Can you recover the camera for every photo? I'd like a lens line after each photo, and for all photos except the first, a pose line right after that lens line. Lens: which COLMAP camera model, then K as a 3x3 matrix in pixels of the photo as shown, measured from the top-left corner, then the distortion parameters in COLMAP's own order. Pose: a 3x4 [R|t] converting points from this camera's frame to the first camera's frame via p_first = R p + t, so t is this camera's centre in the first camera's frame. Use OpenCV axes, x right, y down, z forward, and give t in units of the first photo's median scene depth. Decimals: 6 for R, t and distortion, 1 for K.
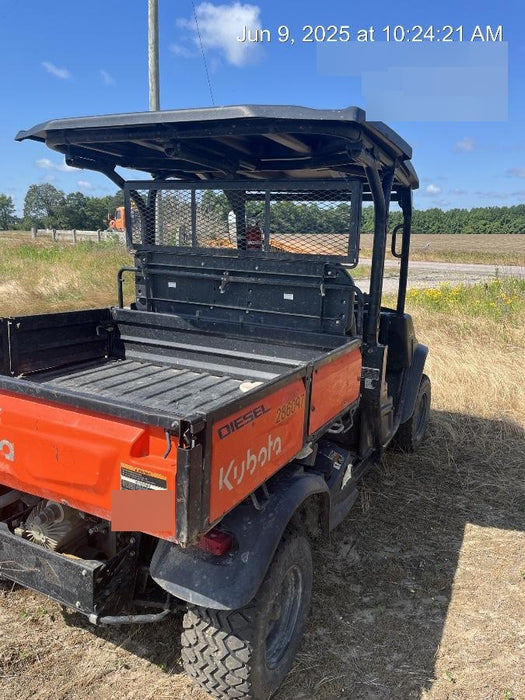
lens RADIAL K [[524.9, 0, 253.0], [0, 524.9, 347.2], [0, 0, 1]] dist [0.001675, -0.000372]
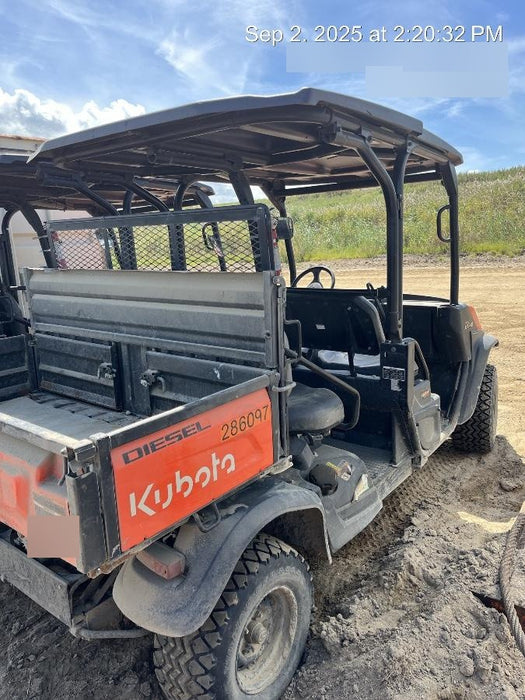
lens RADIAL K [[517.4, 0, 262.5], [0, 517.4, 350.0], [0, 0, 1]] dist [0.000861, -0.000295]
pose [[0.977925, -0.043340, -0.204410, 0.303147], [0.047194, 0.998787, 0.014013, -0.024817], [0.203555, -0.023350, 0.978785, 0.114050]]
